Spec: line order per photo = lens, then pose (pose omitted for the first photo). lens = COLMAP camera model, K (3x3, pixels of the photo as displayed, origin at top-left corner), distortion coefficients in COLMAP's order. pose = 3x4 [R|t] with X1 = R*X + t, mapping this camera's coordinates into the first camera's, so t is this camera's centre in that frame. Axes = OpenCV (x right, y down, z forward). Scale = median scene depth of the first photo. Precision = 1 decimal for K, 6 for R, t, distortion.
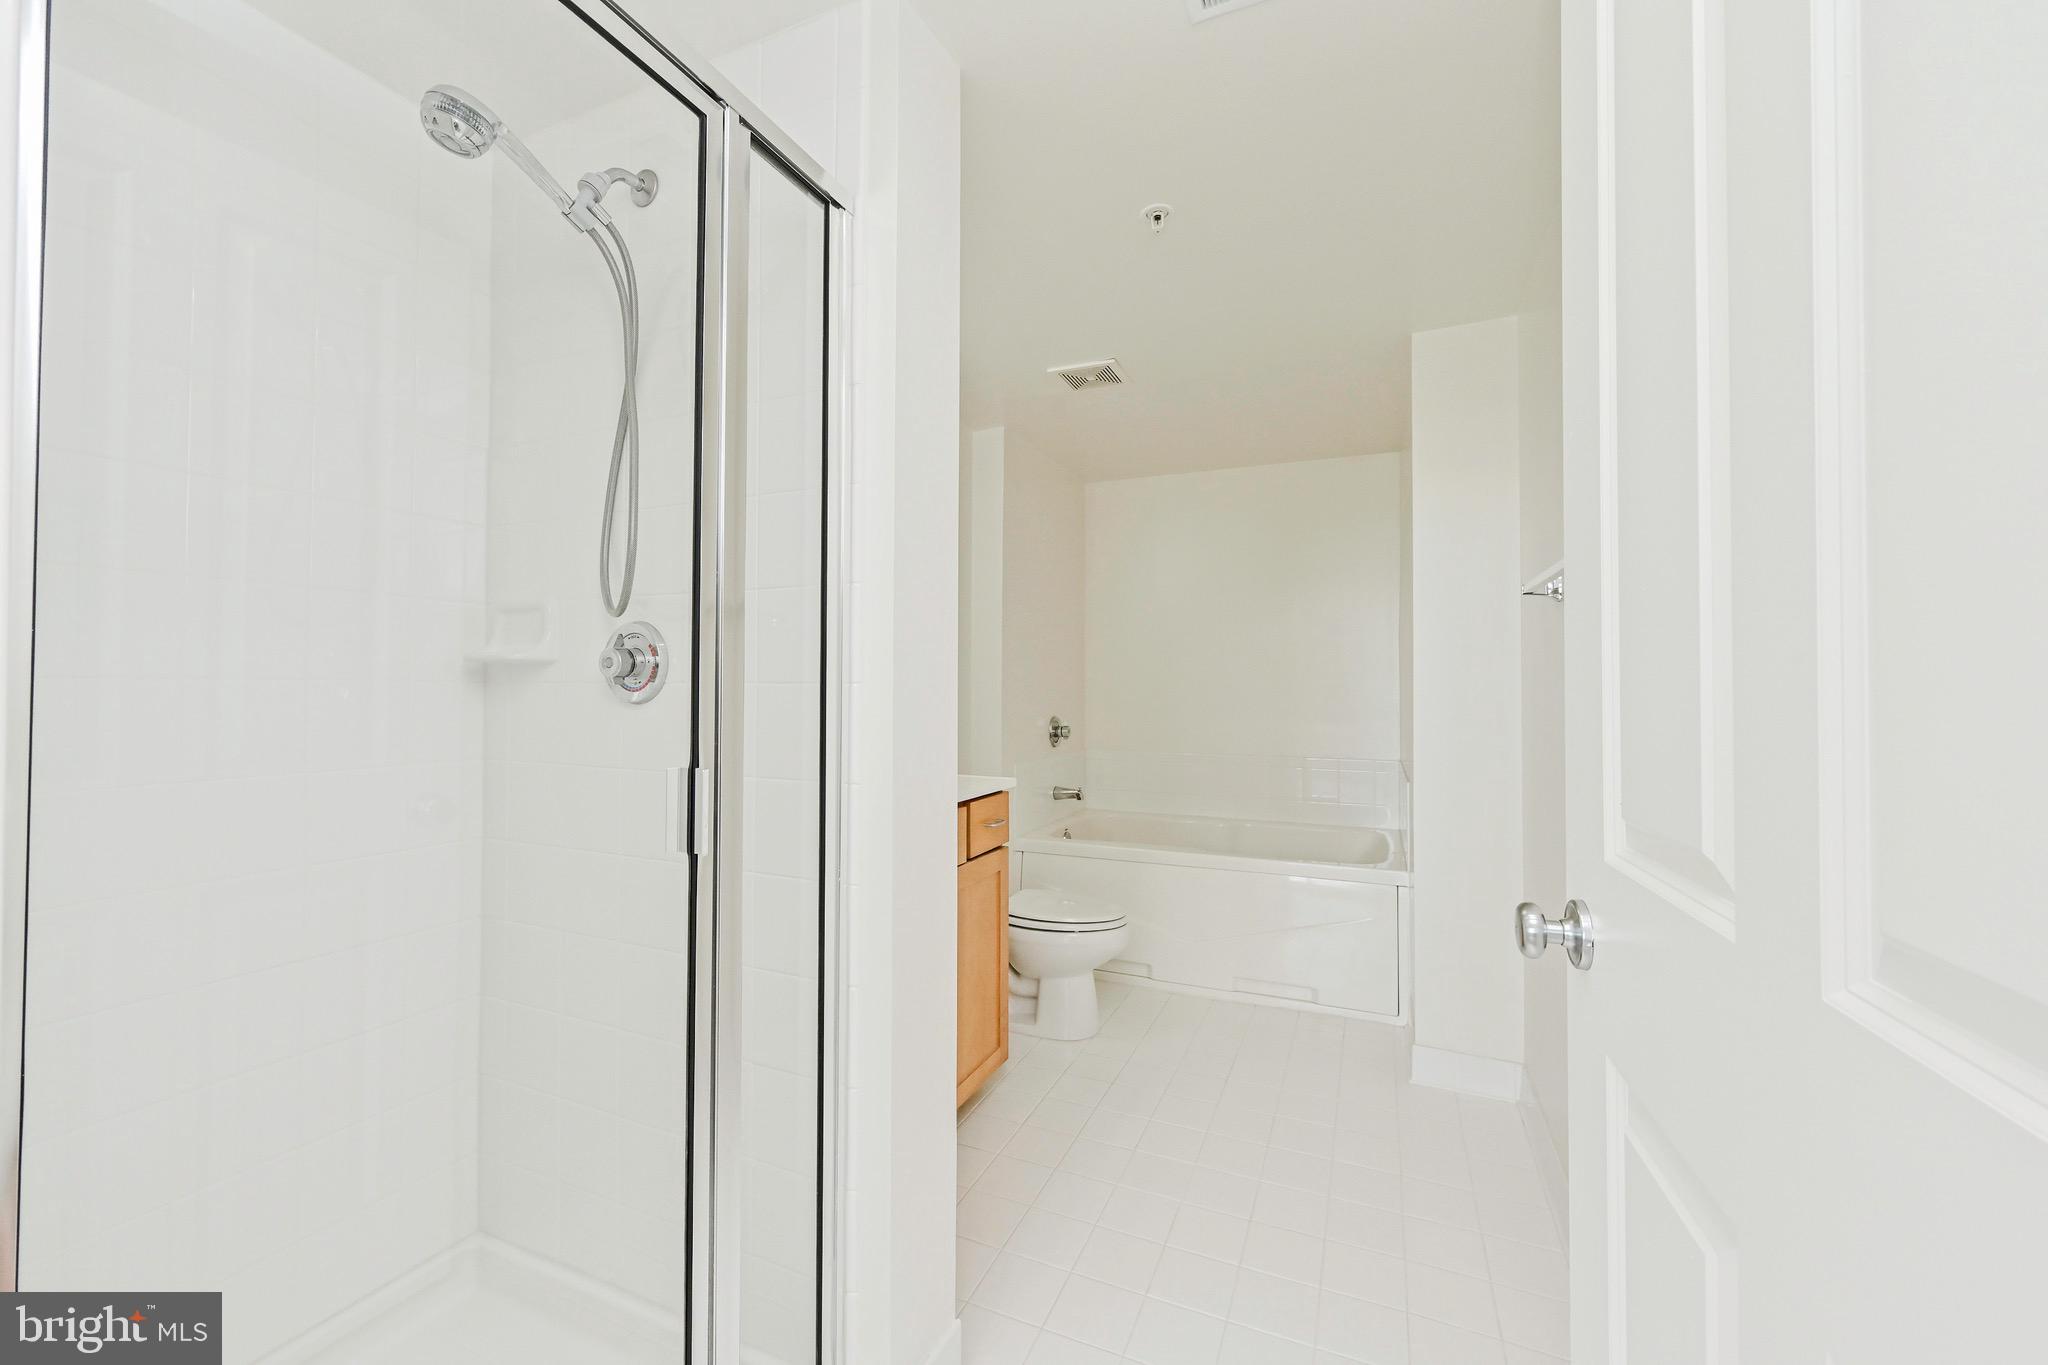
lens RADIAL K [[804.8, 0, 1027.5], [0, 804.8, 679.3], [0, 0, 1]] dist [-0.001211, 0.000468]
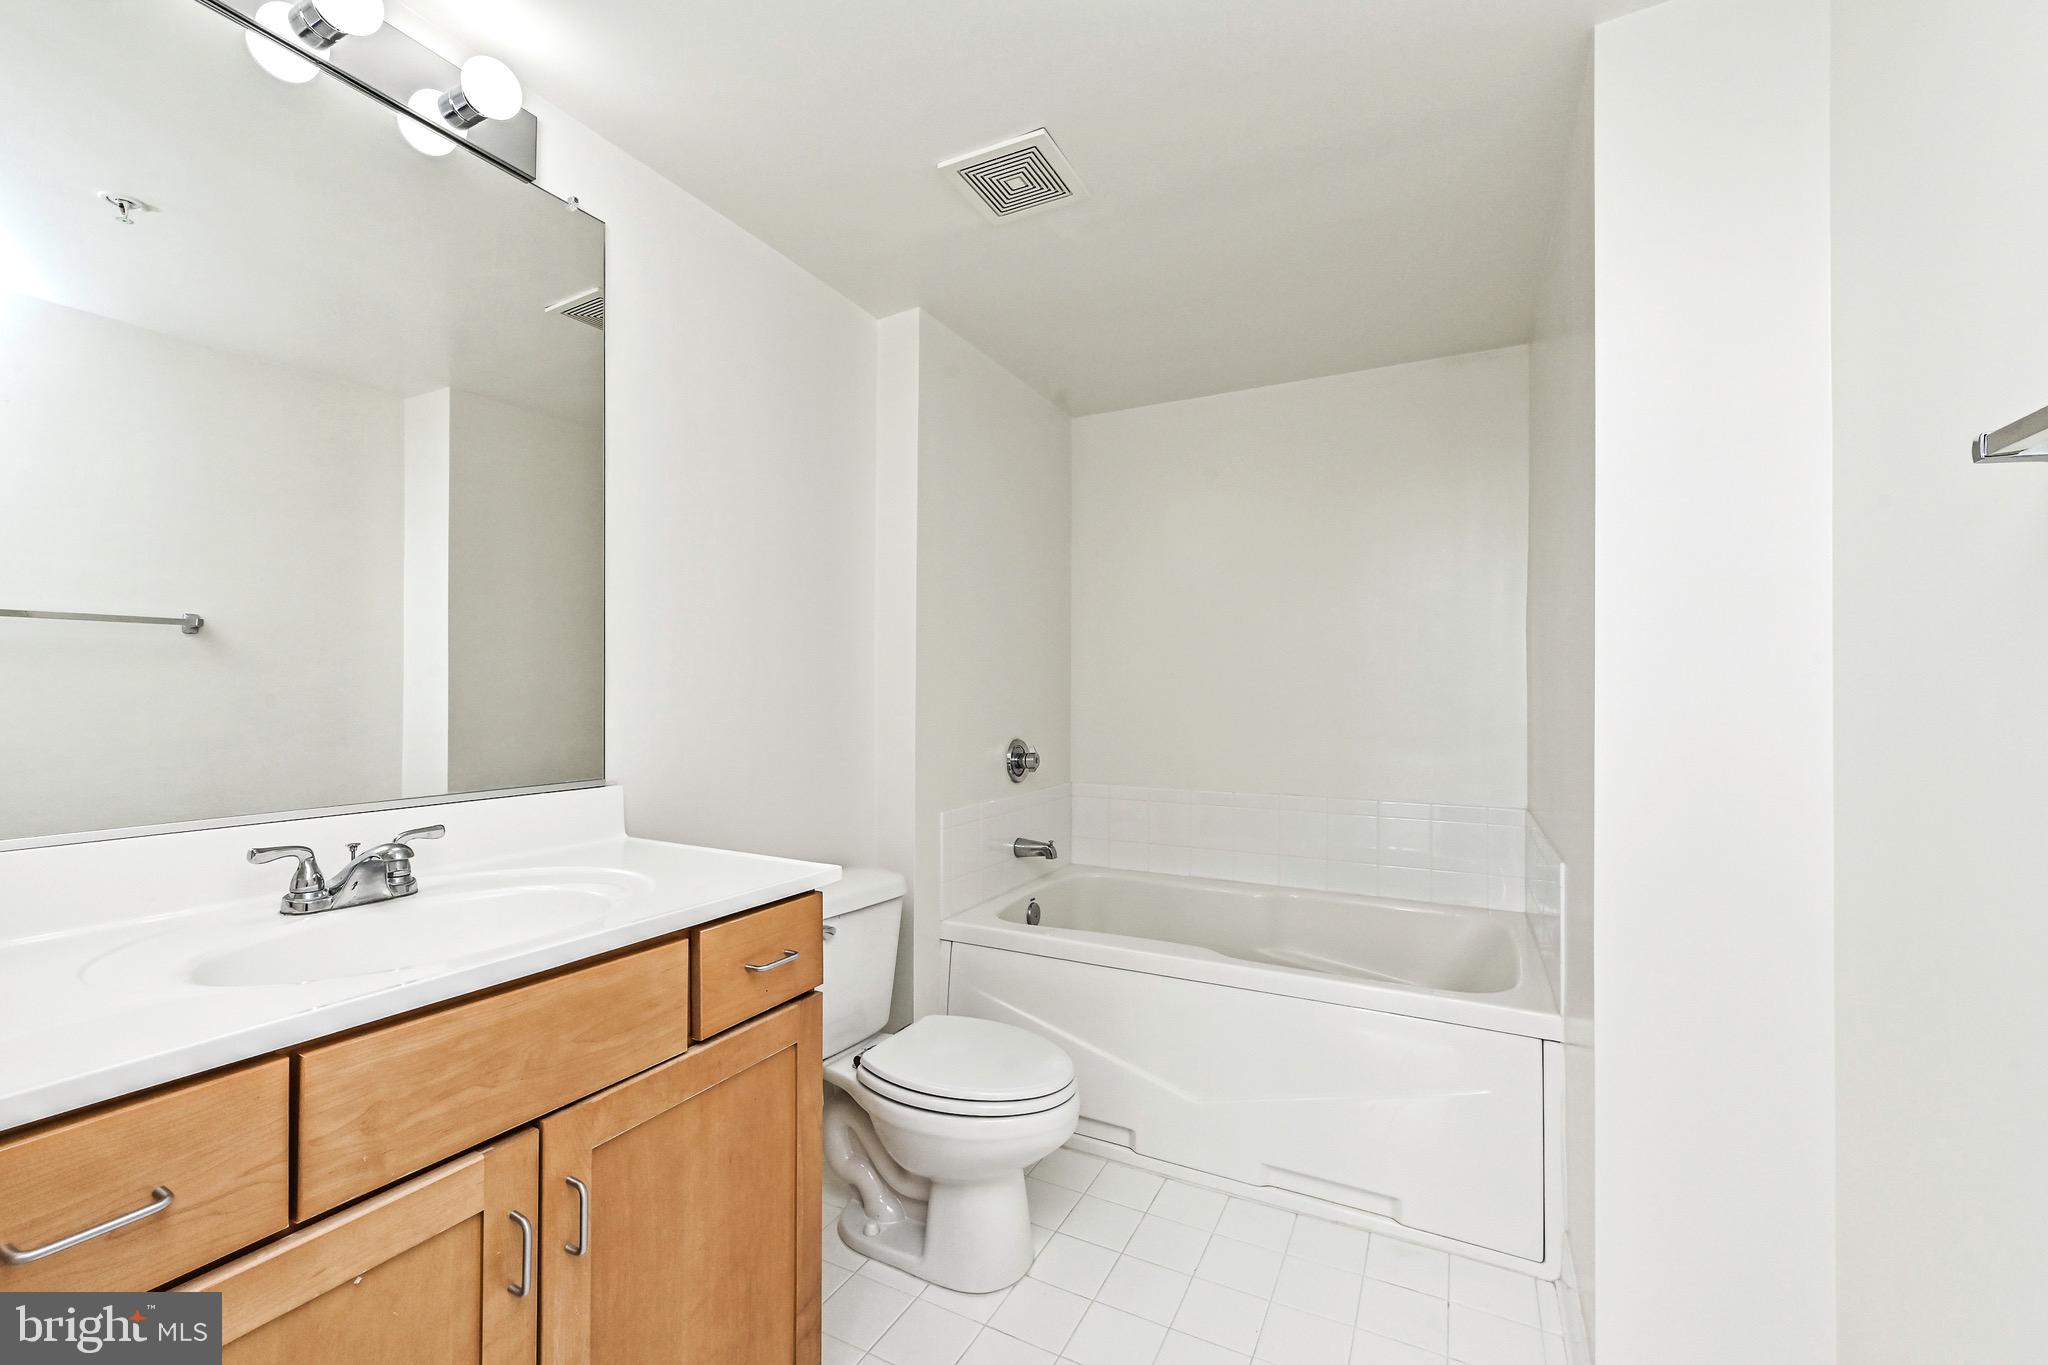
lens RADIAL K [[804.8, 0, 1027.5], [0, 804.8, 679.3], [0, 0, 1]] dist [-0.001211, 0.000468]
pose [[0.996750, 0.006262, -0.080308, 0.112161], [-0.006972, 0.999939, -0.008560, -0.000804], [0.080249, 0.009092, 0.996733, 0.328951]]
